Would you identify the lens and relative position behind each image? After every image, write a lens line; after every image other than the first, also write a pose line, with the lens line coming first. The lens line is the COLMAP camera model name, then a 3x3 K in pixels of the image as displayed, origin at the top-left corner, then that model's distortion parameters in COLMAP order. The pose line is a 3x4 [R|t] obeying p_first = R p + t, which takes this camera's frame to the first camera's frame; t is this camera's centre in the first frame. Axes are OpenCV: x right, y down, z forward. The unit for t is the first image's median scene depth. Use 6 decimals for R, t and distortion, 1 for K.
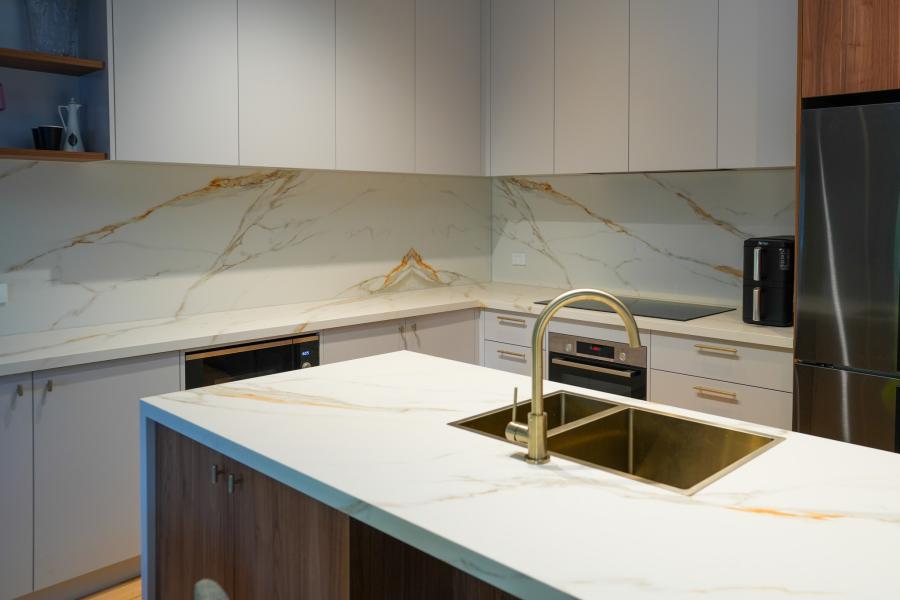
lens RADIAL K [[724.4, 0, 543.7], [0, 724.4, 228.5], [0, 0, 1]] dist [-0.013264, 0.051443]
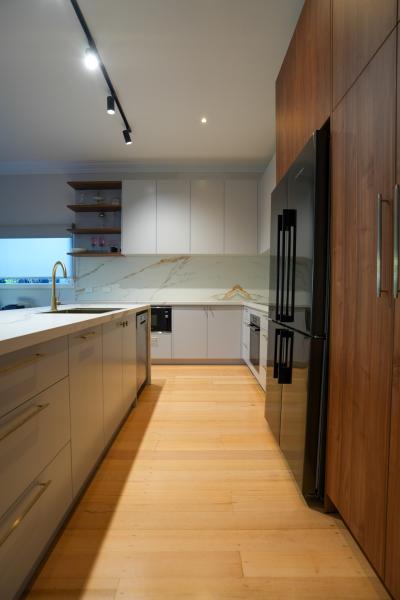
lens RADIAL K [[291.1, 0, 200.0], [0, 291.1, 300.0], [0, 0, 1]] dist [-0.078202, 0.030071]
pose [[0.657728, 0.018718, -0.753023, 0.612134], [-0.024120, 0.999702, 0.003783, 0.098180], [0.752869, 0.015675, 0.657983, 0.247581]]
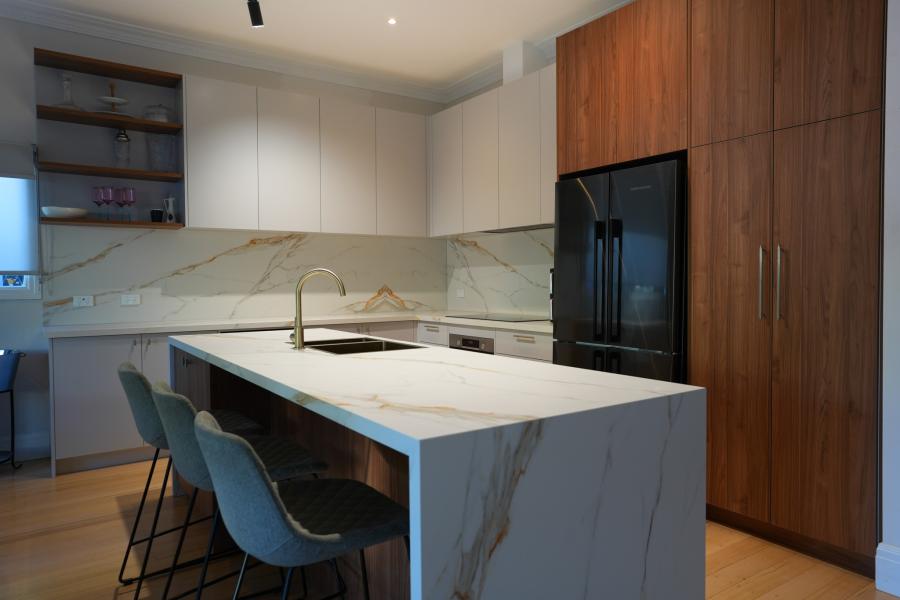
lens RADIAL K [[608.3, 0, 487.6], [0, 608.3, 297.2], [0, 0, 1]] dist [-0.003254, 0.005277]
pose [[0.975157, -0.002826, -0.221496, 0.375034], [0.002019, 0.999990, -0.003871, 0.069640], [0.221505, 0.003328, 0.975154, -0.254939]]
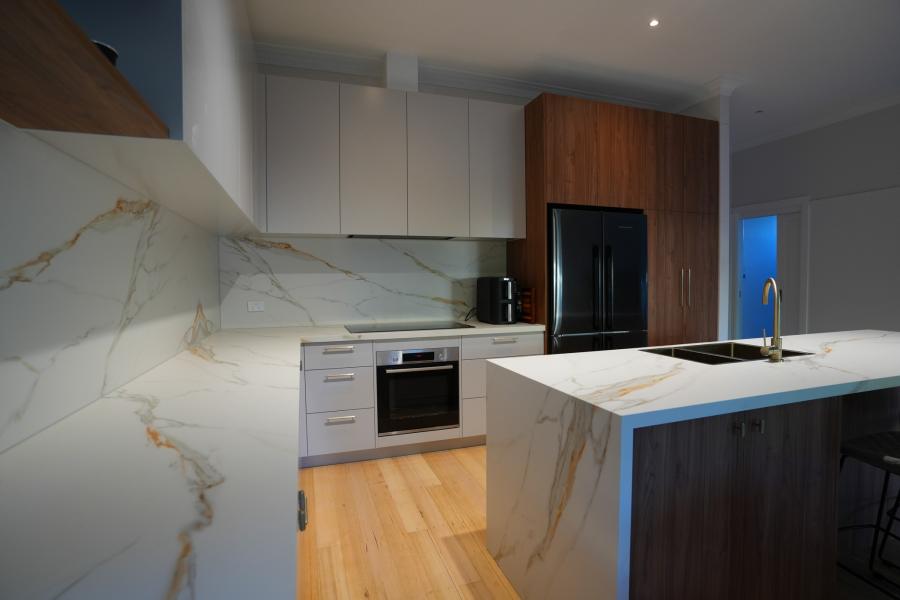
lens RADIAL K [[436.7, 0, 446.8], [0, 436.7, 296.9], [0, 0, 1]] dist [-0.078202, 0.030071]
pose [[0.512571, -0.037974, 0.857805, -0.604691], [0.038723, 0.999027, 0.021087, 0.030439], [-0.857771, 0.022408, 0.513543, 0.475935]]
